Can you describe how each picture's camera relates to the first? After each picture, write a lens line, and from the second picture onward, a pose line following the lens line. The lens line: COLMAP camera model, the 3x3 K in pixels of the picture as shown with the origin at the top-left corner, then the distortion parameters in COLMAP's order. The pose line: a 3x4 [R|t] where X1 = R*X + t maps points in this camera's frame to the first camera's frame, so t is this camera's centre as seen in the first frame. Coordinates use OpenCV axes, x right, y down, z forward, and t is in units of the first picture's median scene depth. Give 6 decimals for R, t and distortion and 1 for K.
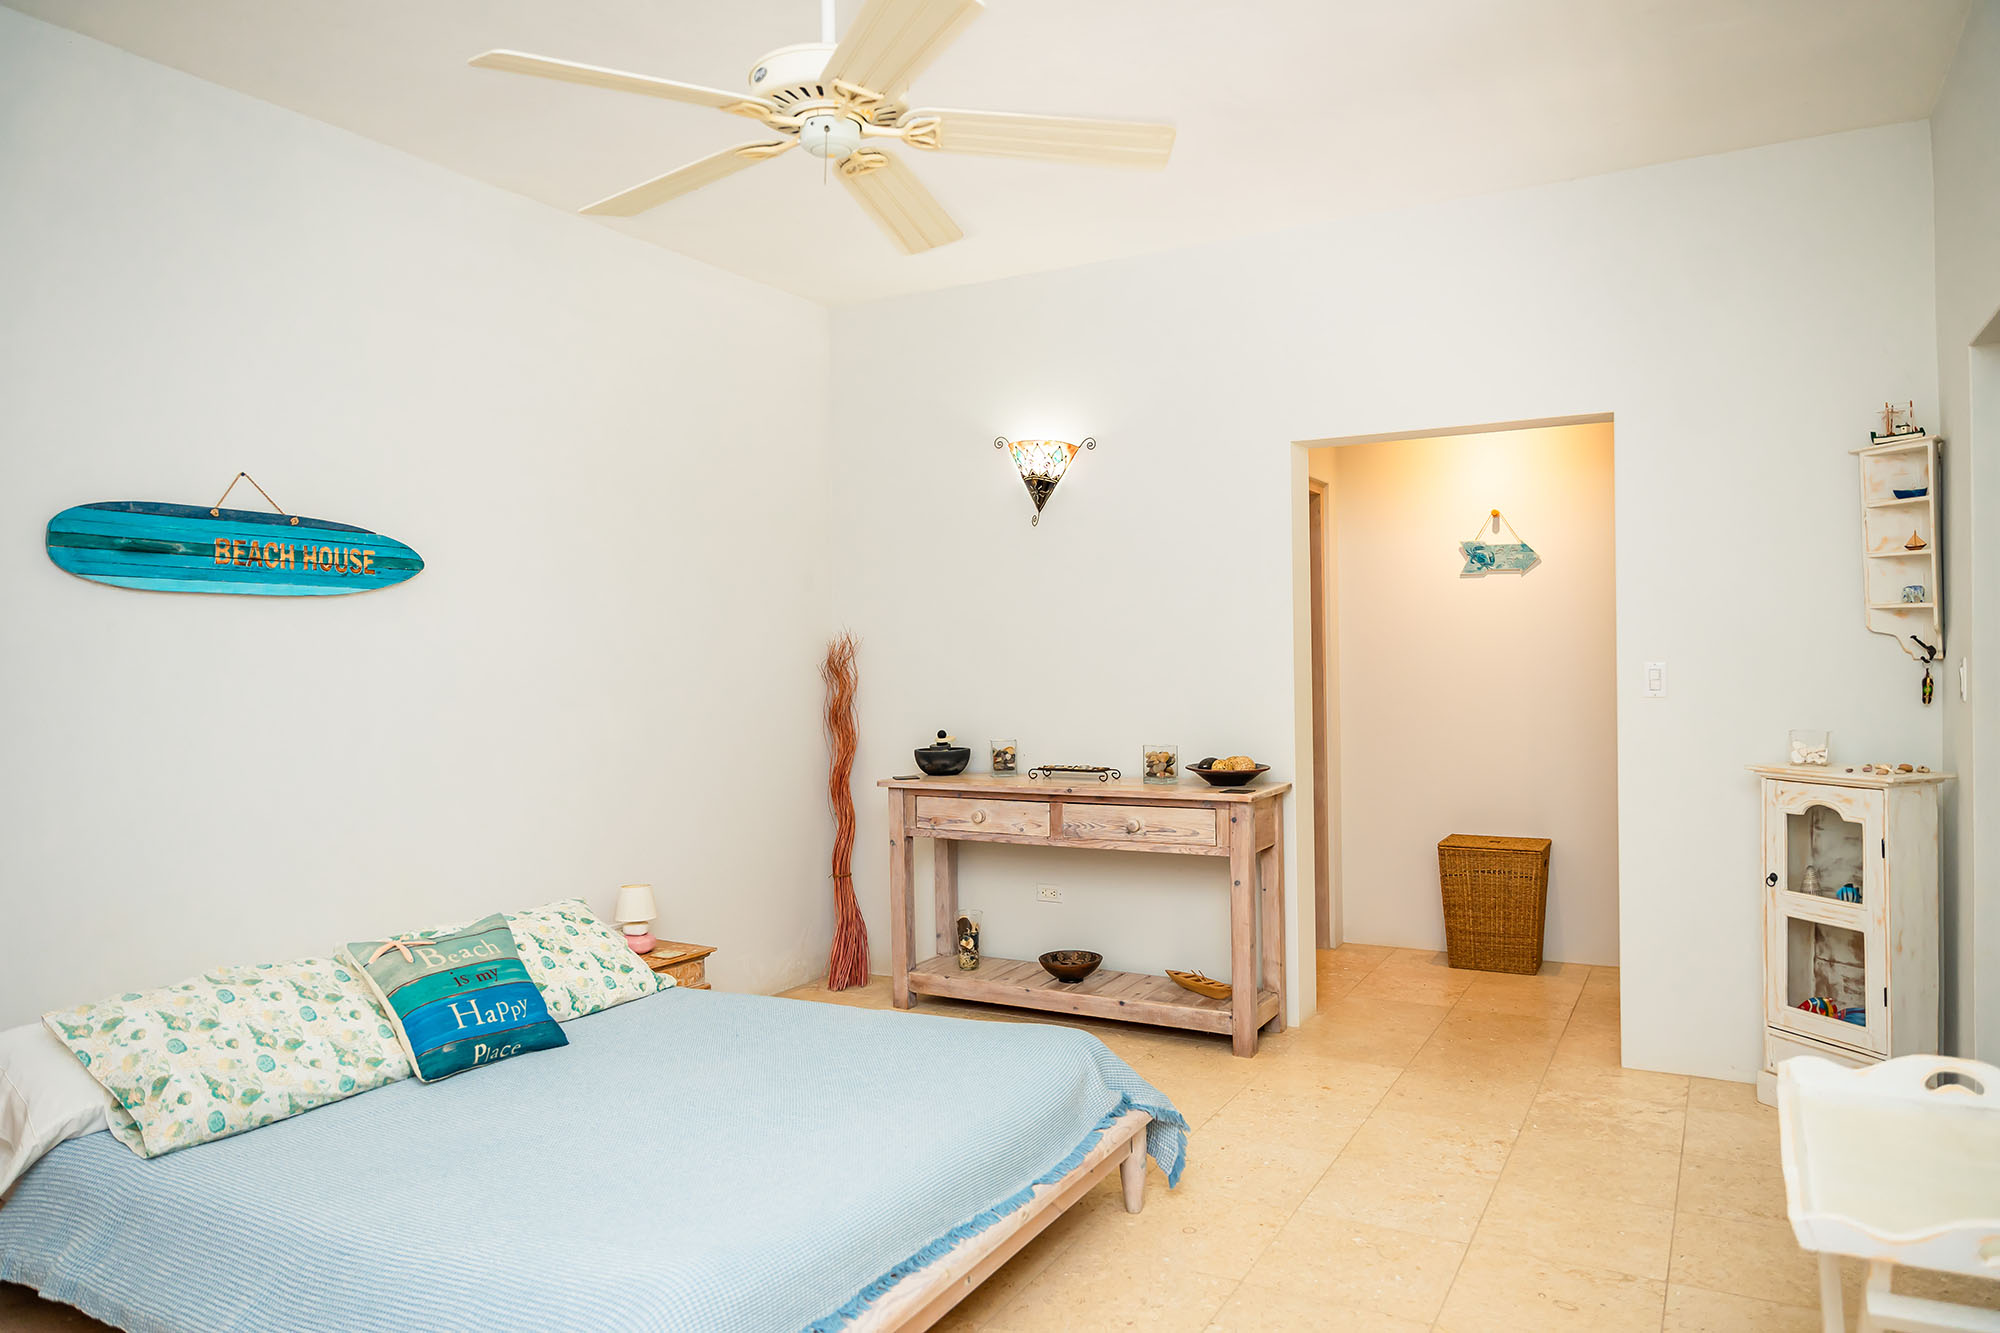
lens RADIAL K [[1336.9, 0, 1000.0], [0, 1336.9, 666.5], [0, 0, 1]] dist [-0.000544, -0.000983]
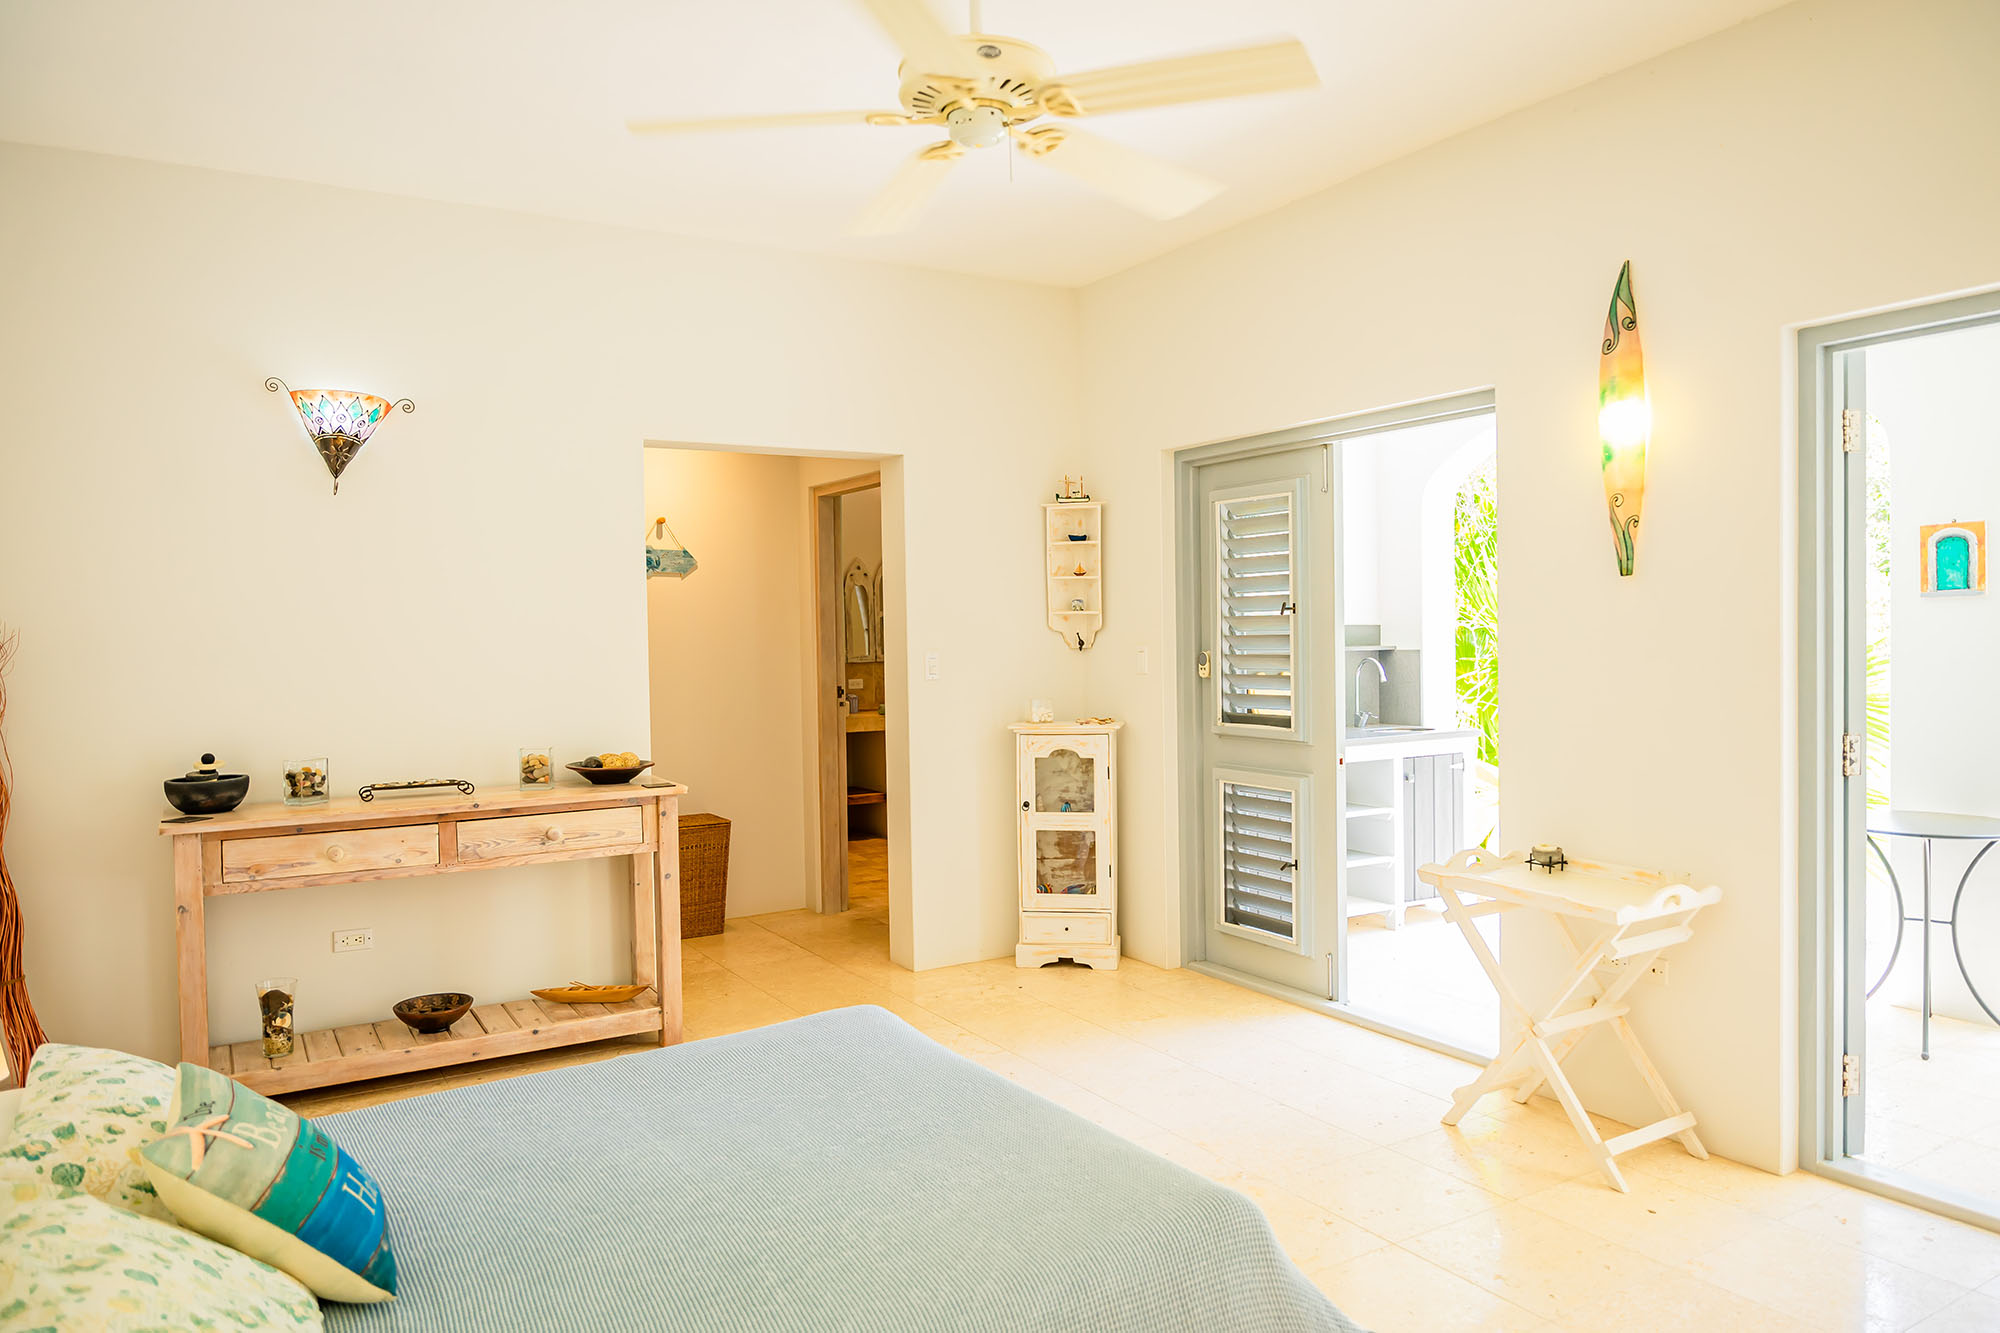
lens RADIAL K [[1352.4, 0, 1002.8], [0, 1352.4, 676.1], [0, 0, 1]] dist [-0.001221, -0.001175]
pose [[0.490247, -0.021523, 0.871318, -0.532499], [0.019317, 0.999718, 0.013826, 0.002365], [-0.871370, 0.010053, 0.490524, 0.257113]]
